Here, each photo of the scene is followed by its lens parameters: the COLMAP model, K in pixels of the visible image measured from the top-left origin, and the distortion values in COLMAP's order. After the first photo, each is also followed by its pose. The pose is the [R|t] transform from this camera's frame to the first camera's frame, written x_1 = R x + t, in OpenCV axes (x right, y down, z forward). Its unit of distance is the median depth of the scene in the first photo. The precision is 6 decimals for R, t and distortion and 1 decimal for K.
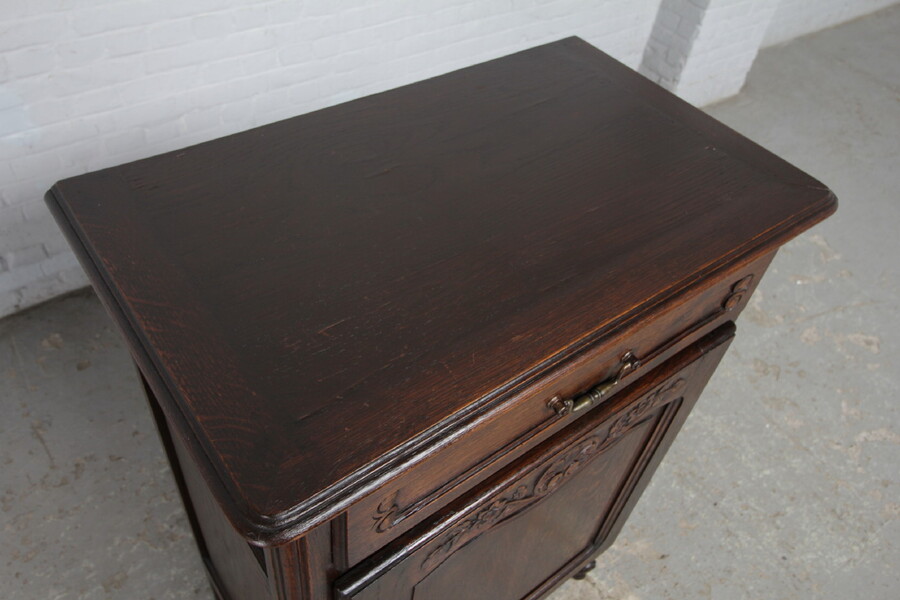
lens RADIAL K [[703.3, 0, 450.2], [0, 703.3, 296.1], [0, 0, 1]] dist [0.008364, -0.004709]
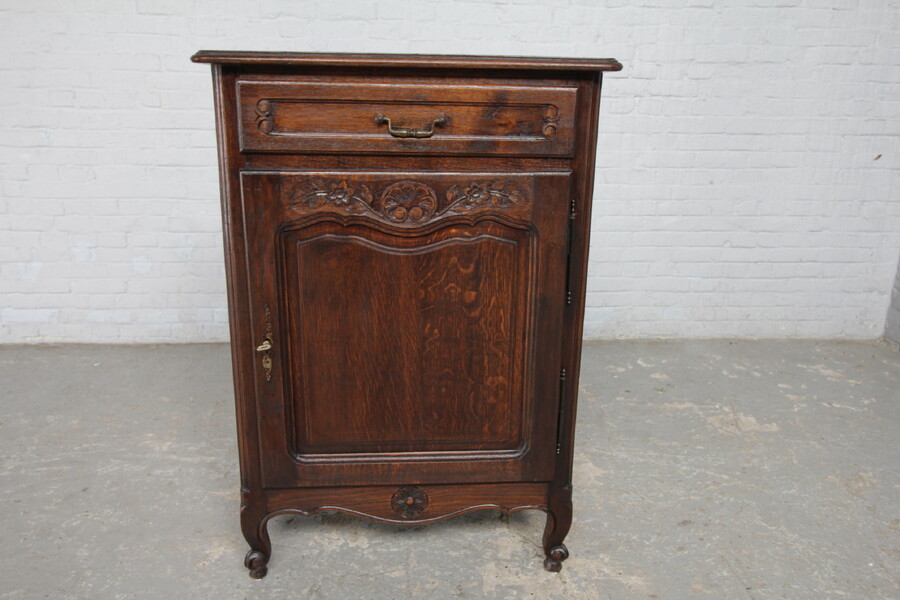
lens RADIAL K [[703.3, 0, 450.0], [0, 703.3, 290.4], [0, 0, 1]] dist [0.008364, -0.004709]
pose [[0.826020, 0.070133, -0.559261, 0.480121], [-0.352578, 0.838424, -0.415612, 0.430620], [0.439749, 0.540487, 0.717282, 0.010881]]
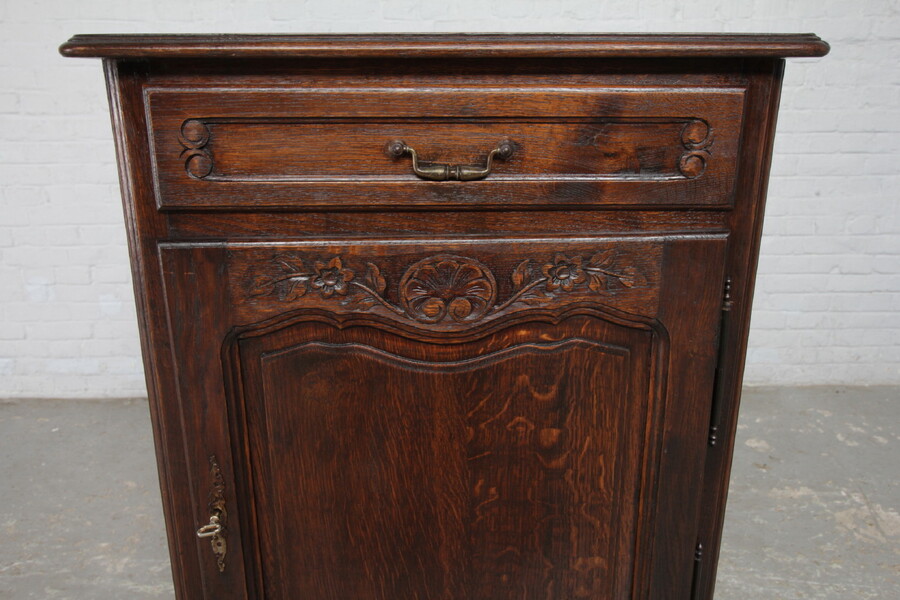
lens RADIAL K [[703.3, 0, 449.1], [0, 703.3, 289.2], [0, 0, 1]] dist [0.008364, -0.004709]
pose [[0.808795, 0.071108, -0.583775, 0.298035], [-0.356662, 0.848578, -0.390777, 0.250102], [0.467592, 0.524269, 0.711688, 0.149098]]
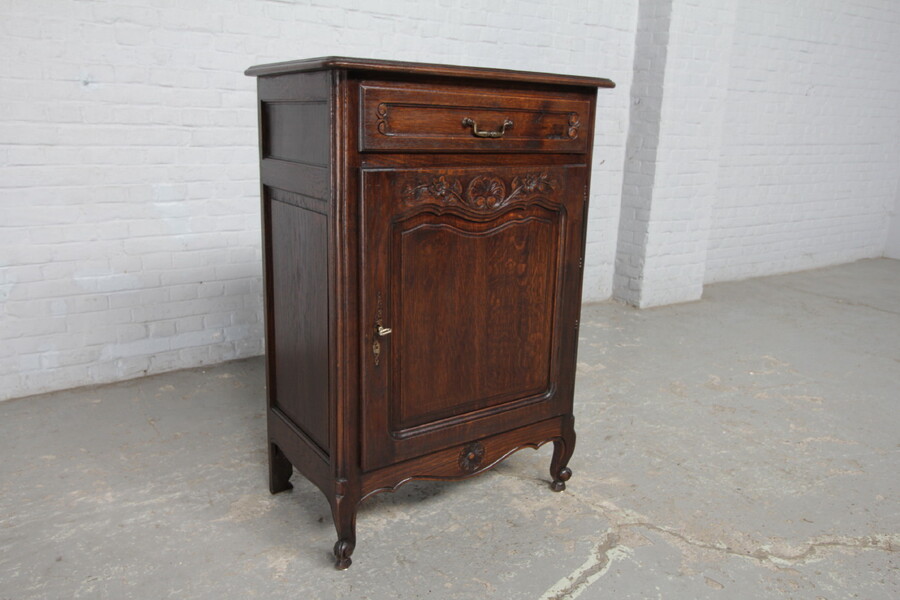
lens RADIAL K [[703.3, 0, 450.1], [0, 703.3, 291.8], [0, 0, 1]] dist [0.008364, -0.004709]
pose [[0.996022, -0.059081, -0.066707, 0.076791], [0.014327, 0.845042, -0.534508, 0.615046], [0.087949, 0.531426, 0.842527, -0.184878]]
